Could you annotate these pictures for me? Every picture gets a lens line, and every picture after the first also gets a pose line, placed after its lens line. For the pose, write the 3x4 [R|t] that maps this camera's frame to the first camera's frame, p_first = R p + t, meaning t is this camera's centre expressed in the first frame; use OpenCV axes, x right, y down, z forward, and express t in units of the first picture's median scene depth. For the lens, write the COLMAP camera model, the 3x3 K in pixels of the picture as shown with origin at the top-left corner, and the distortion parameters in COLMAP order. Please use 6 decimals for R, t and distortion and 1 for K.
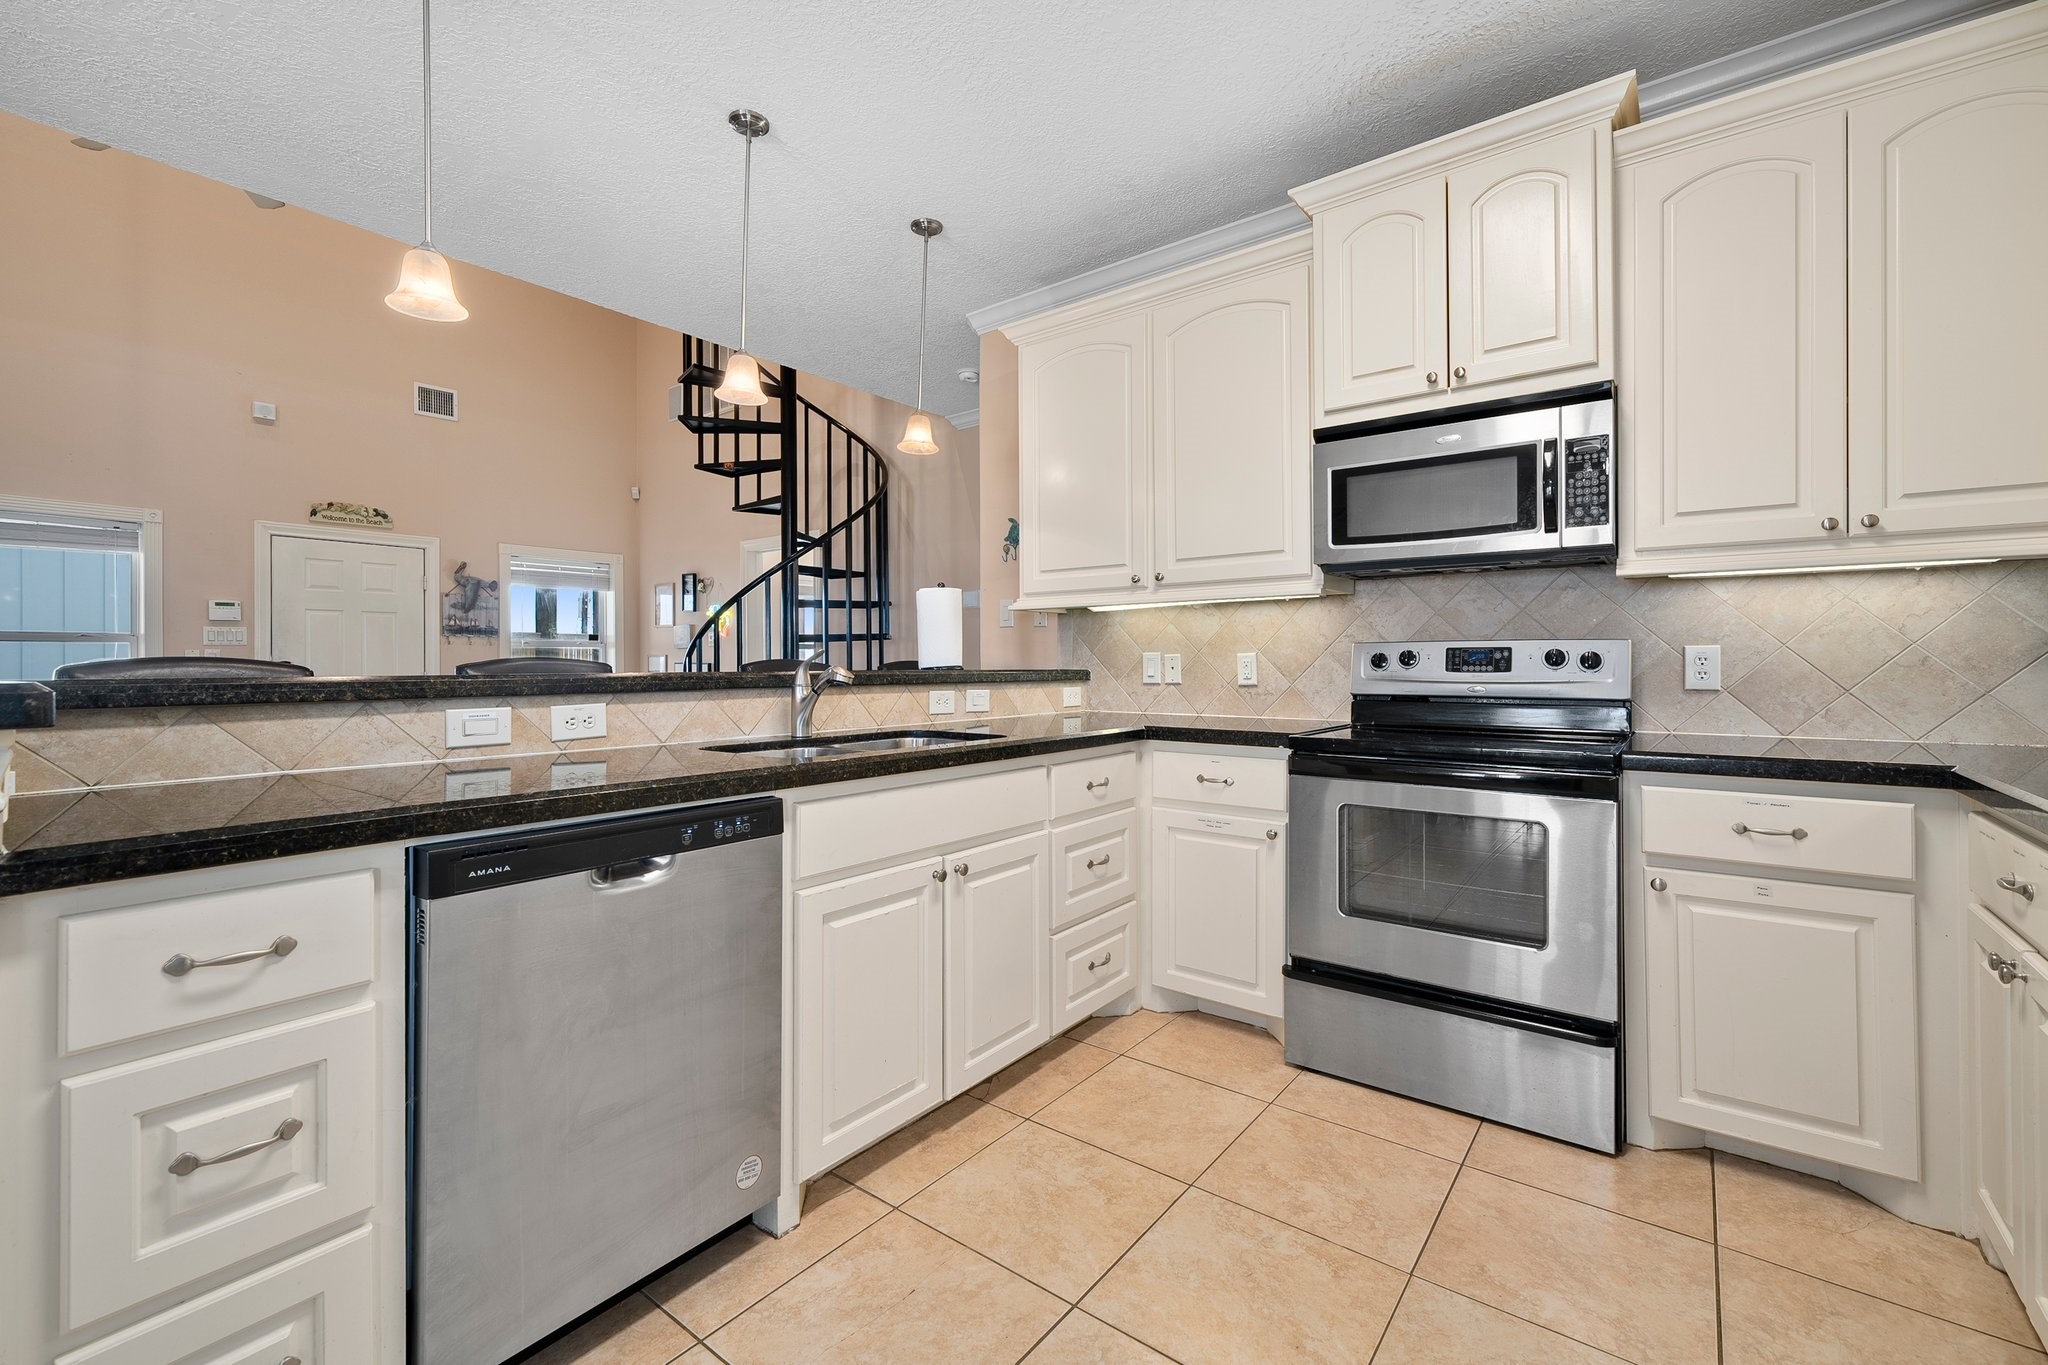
lens RADIAL K [[857.2, 0, 1016.5], [0, 857.2, 668.7], [0, 0, 1]] dist [0.000610, 0.000012]
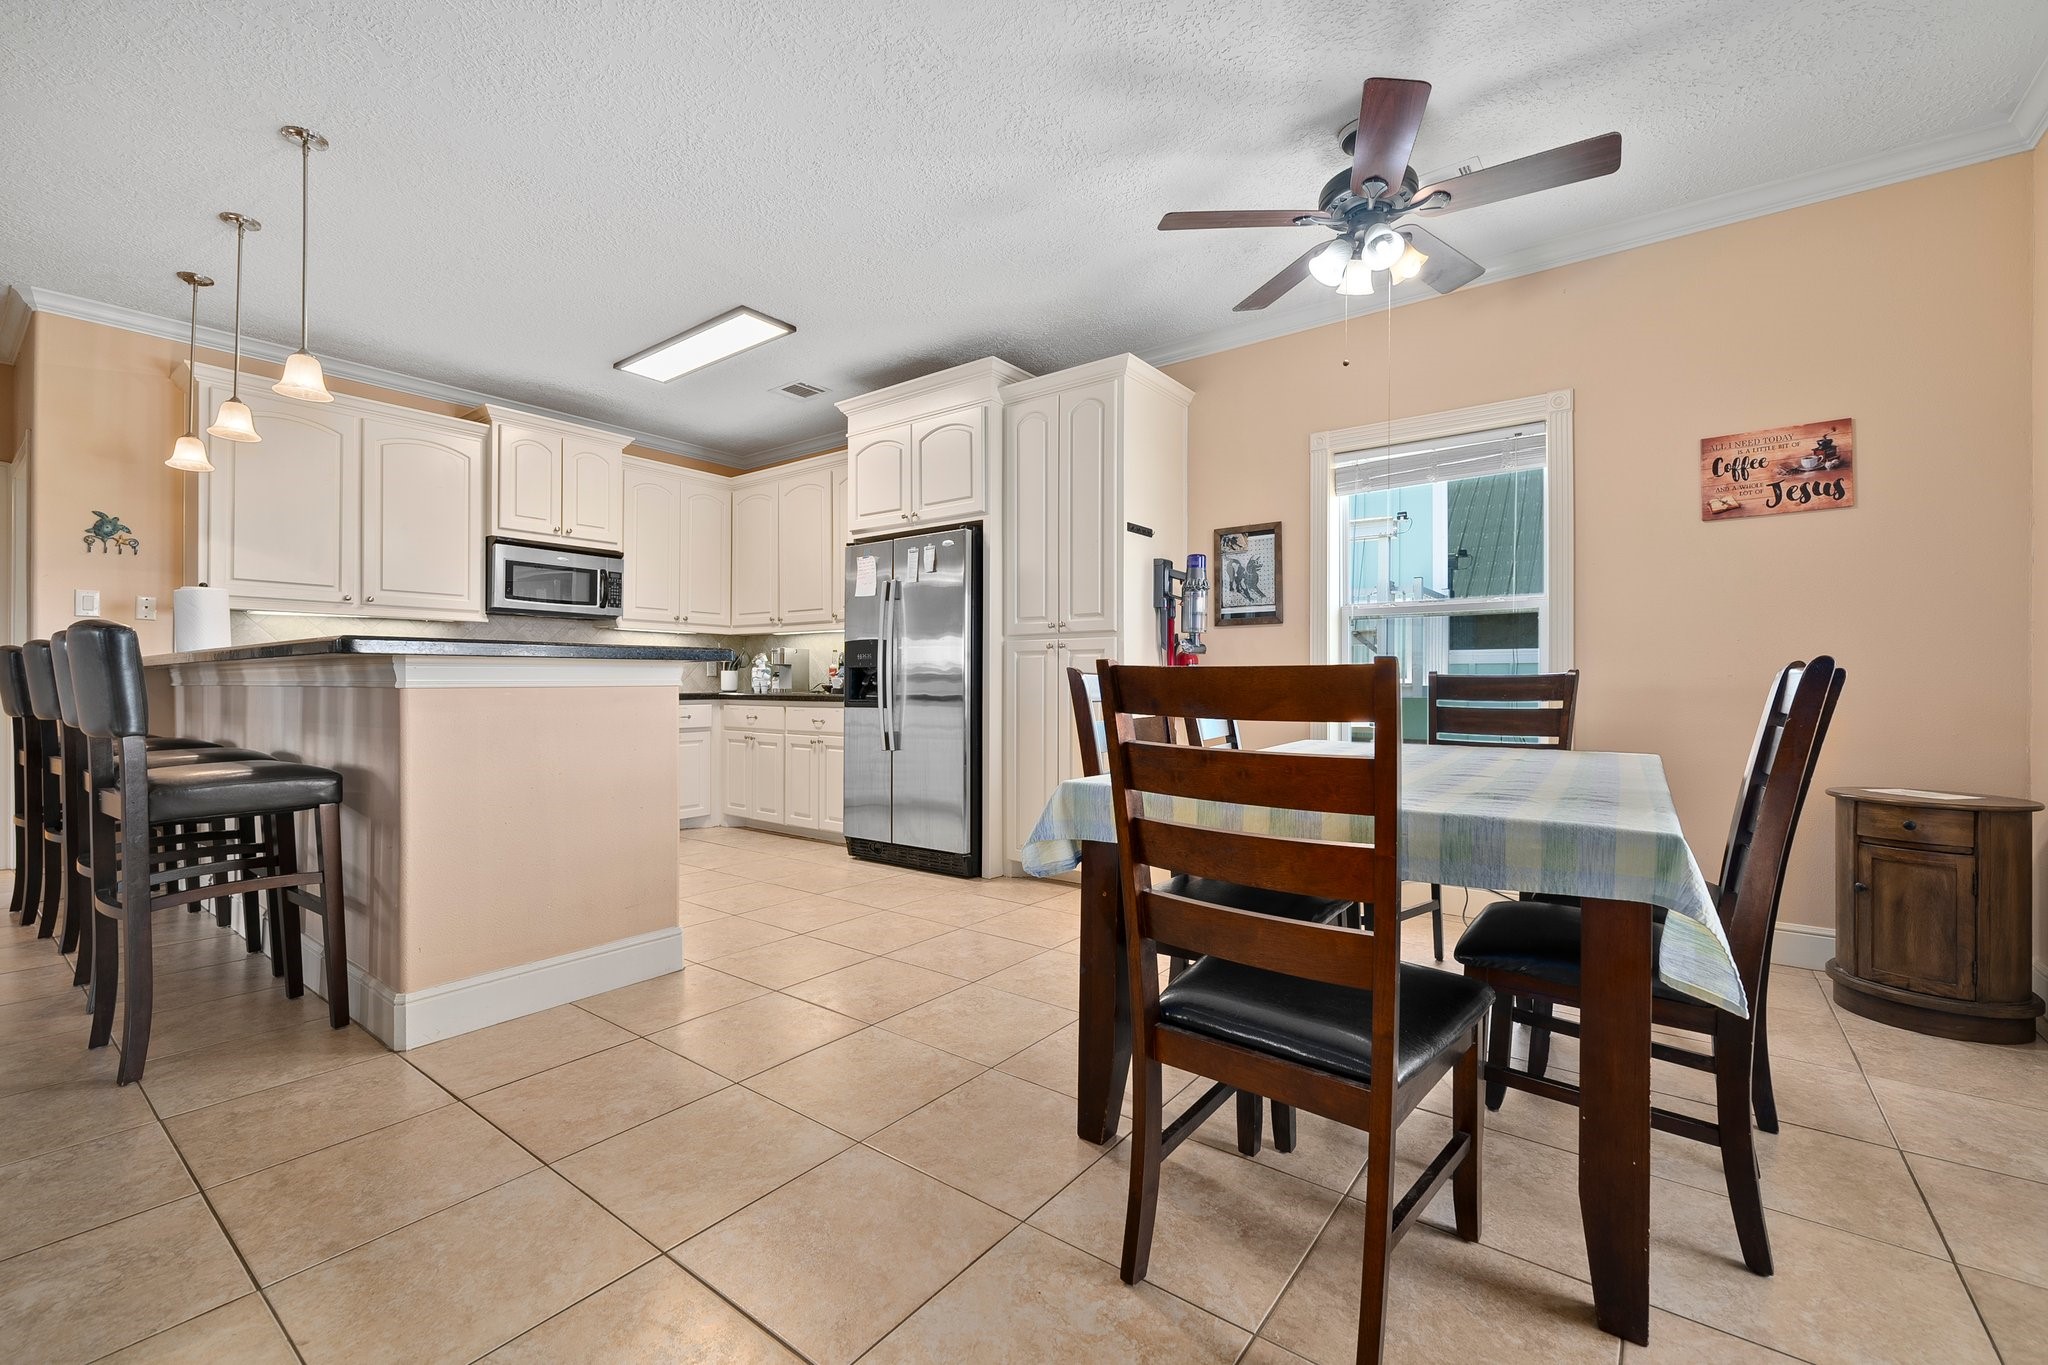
lens RADIAL K [[917.9, 0, 1024.9], [0, 917.9, 680.9], [0, 0, 1]] dist [0.001585, 0.000384]
pose [[0.007844, 0.003366, 0.999964, -1.908315], [-0.001608, 0.999993, -0.003353, 0.051621], [-0.999968, -0.001582, 0.007850, -0.203999]]
